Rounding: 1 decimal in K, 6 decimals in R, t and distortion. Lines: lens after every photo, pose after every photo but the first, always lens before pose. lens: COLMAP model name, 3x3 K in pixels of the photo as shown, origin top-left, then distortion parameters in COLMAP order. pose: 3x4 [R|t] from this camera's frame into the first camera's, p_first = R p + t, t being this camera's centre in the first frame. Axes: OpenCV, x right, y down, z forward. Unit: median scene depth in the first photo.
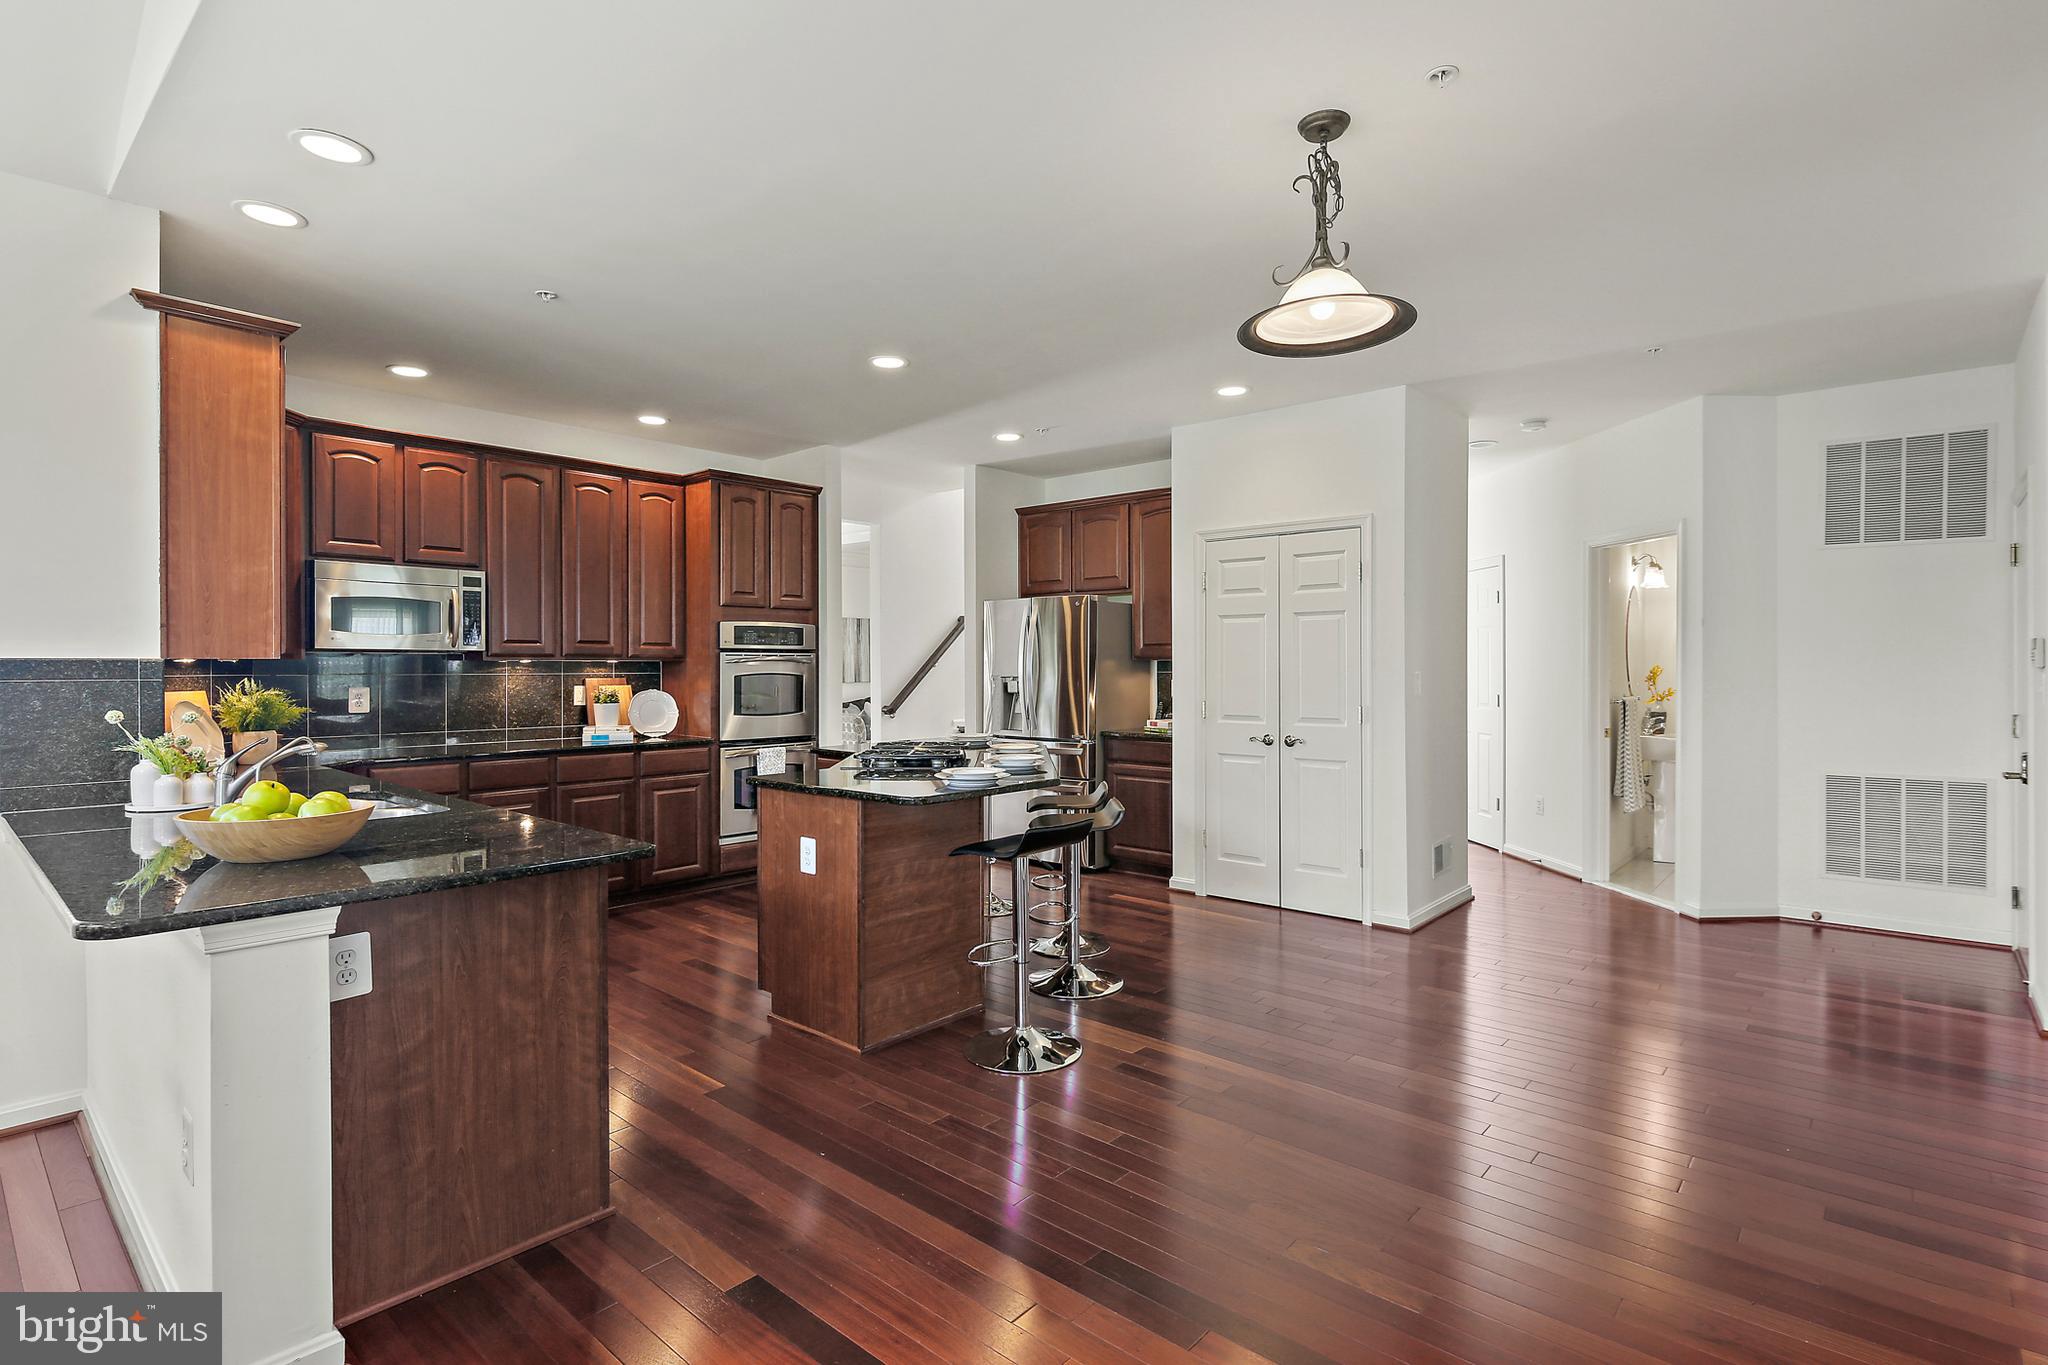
lens RADIAL K [[999.7, 0, 1027.0], [0, 999.7, 672.5], [0, 0, 1]] dist [0.002420, -0.001468]
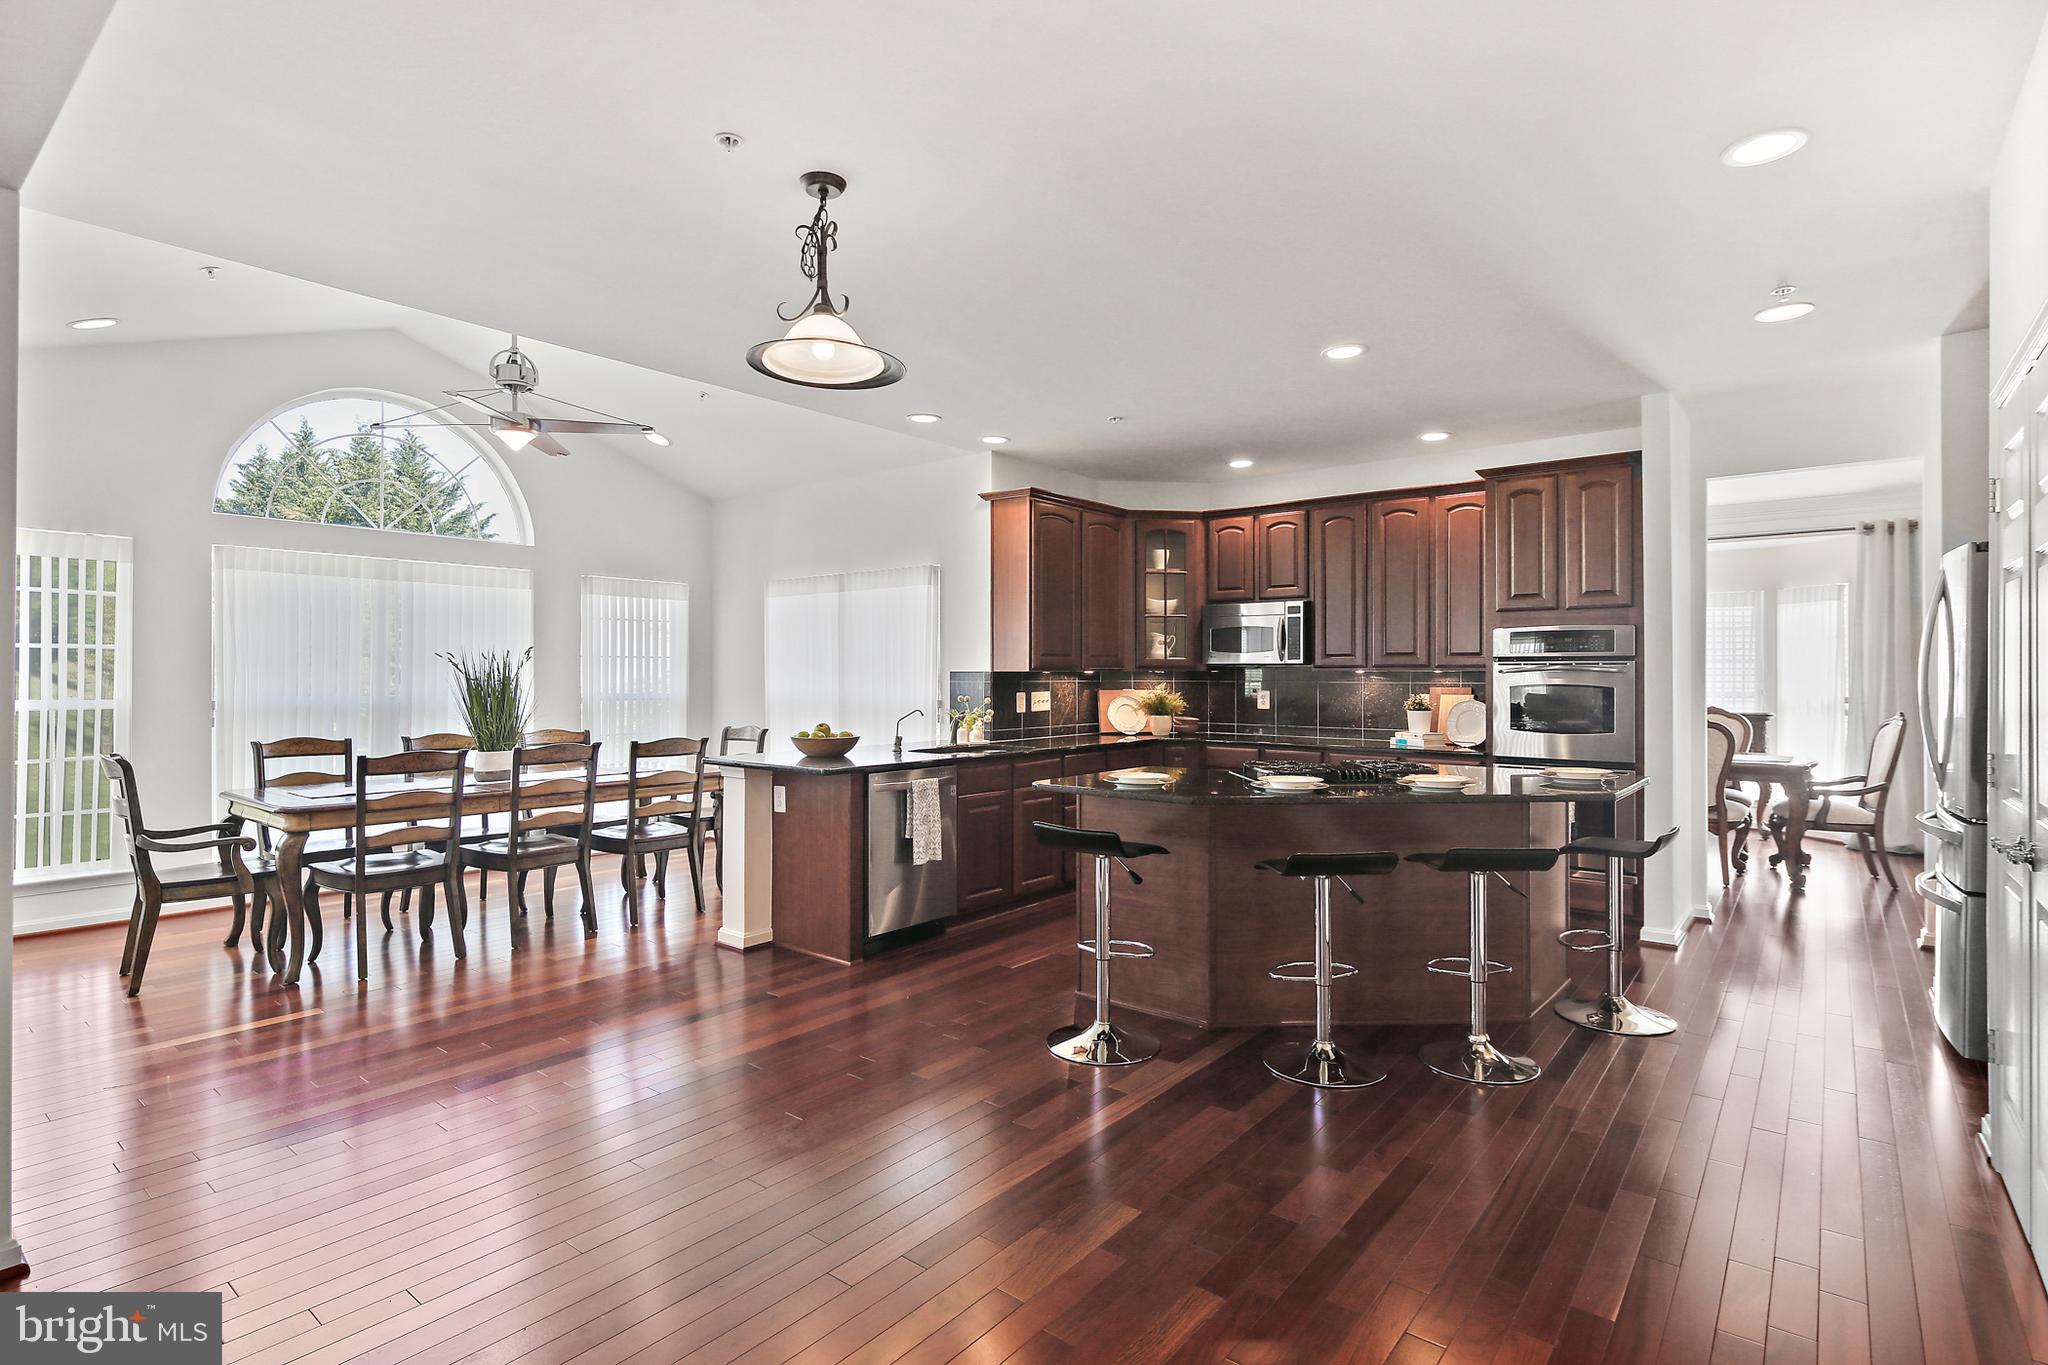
lens RADIAL K [[999.7, 0, 1014.3], [0, 999.7, 669.9], [0, 0, 1]] dist [0.002420, -0.001468]
pose [[0.043331, -0.003421, -0.999055, 0.627686], [-0.009170, 0.999951, -0.003822, -0.004855], [0.999019, 0.009327, 0.043297, 0.518416]]
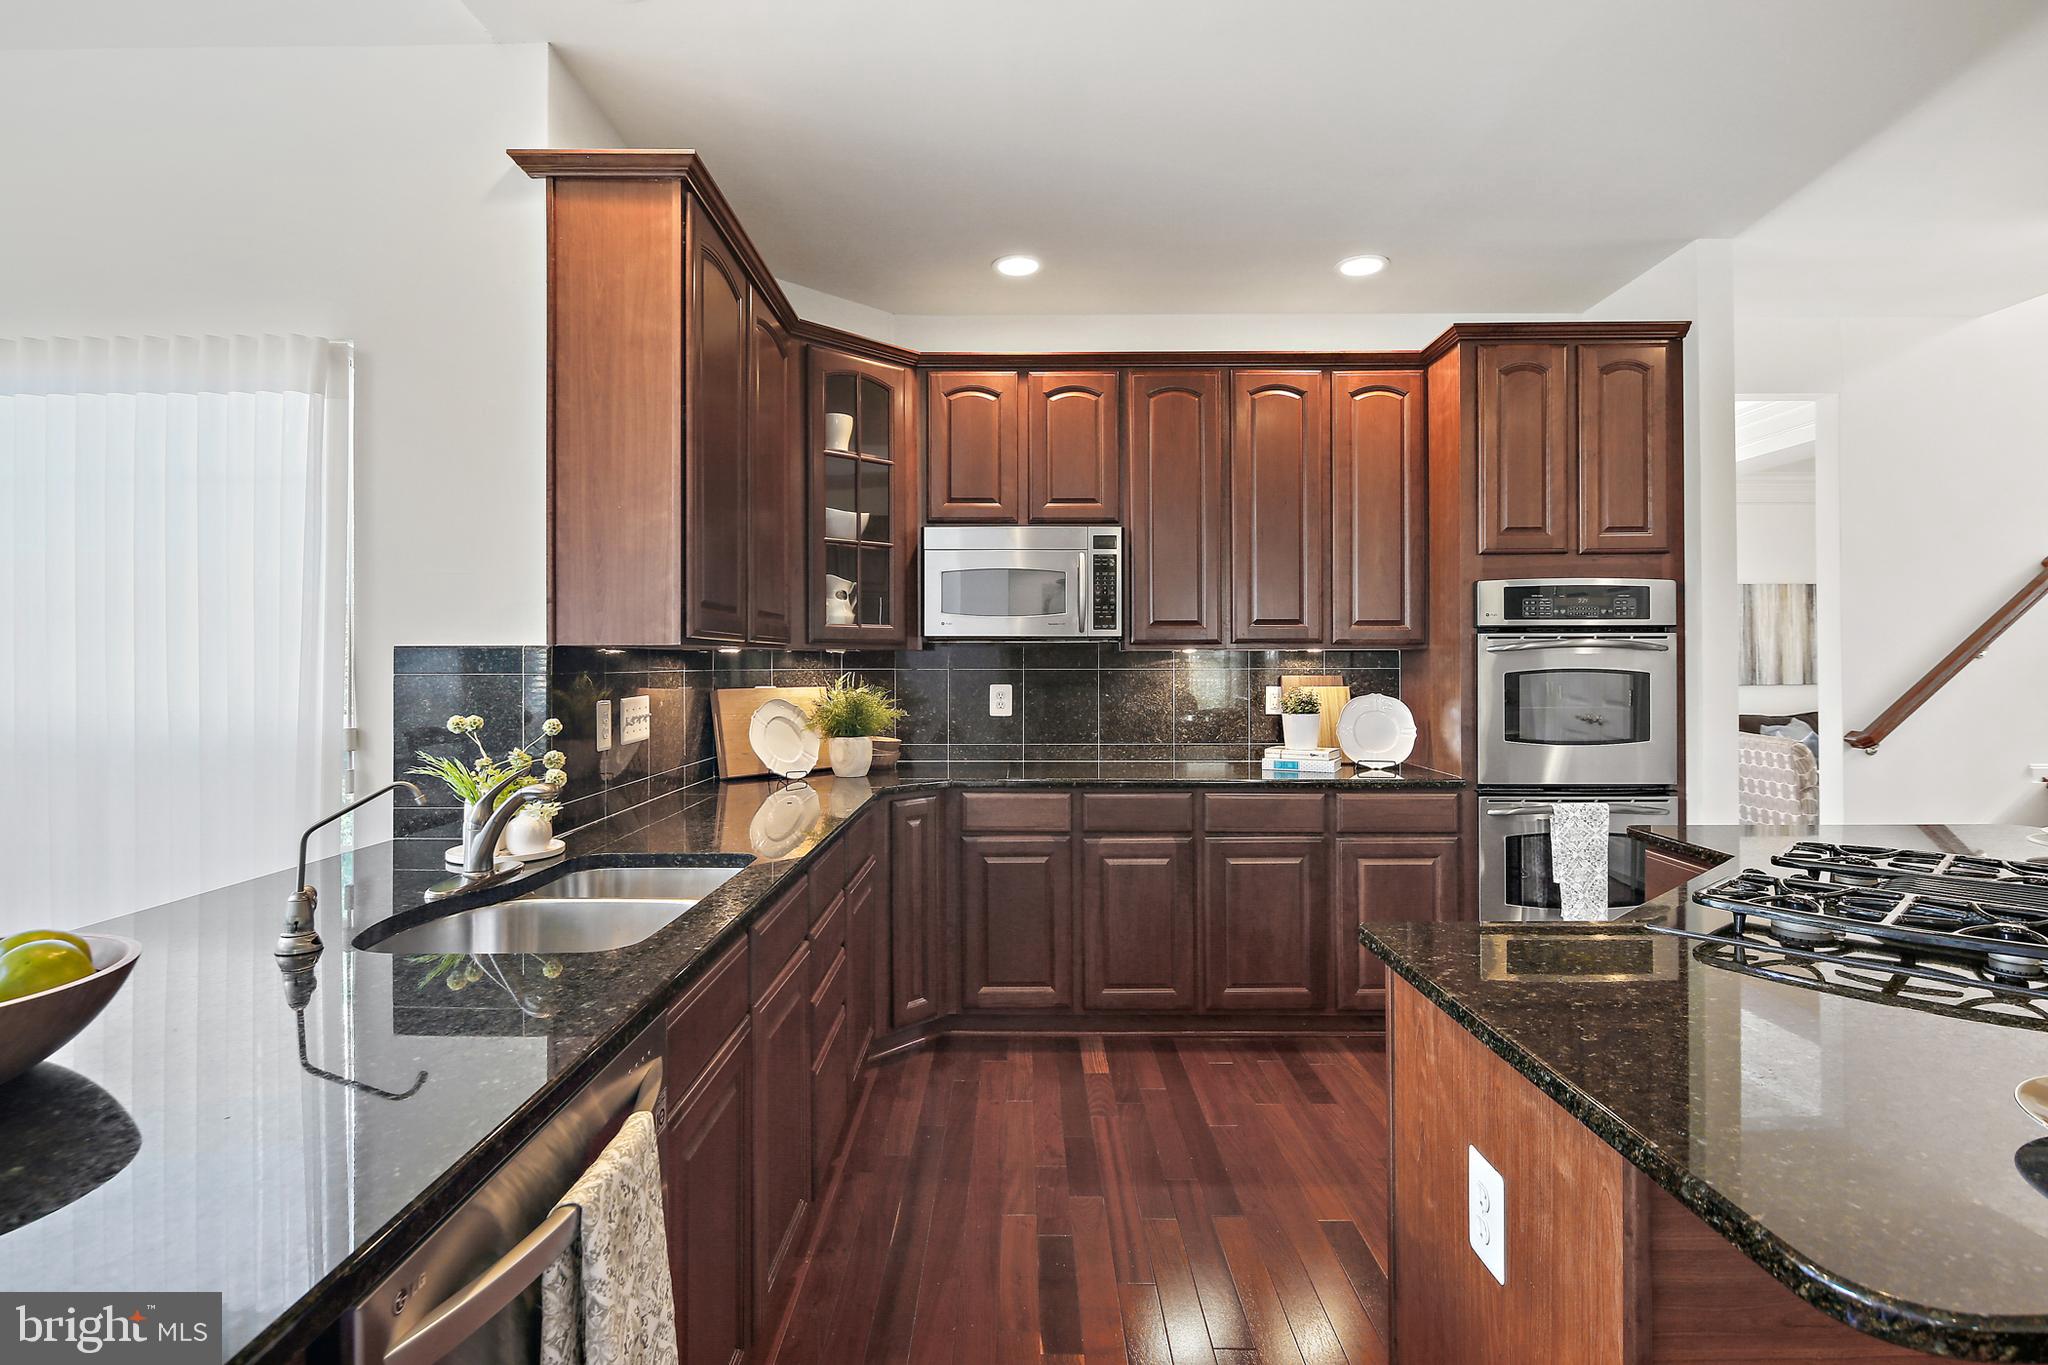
lens RADIAL K [[999.7, 0, 1014.1], [0, 999.7, 658.6], [0, 0, 1]] dist [0.002420, -0.001468]
pose [[0.656654, -0.003494, -0.754184, -0.043903], [-0.003511, 0.999964, -0.007689, 0.000059], [0.754184, 0.007697, 0.656618, 0.418534]]
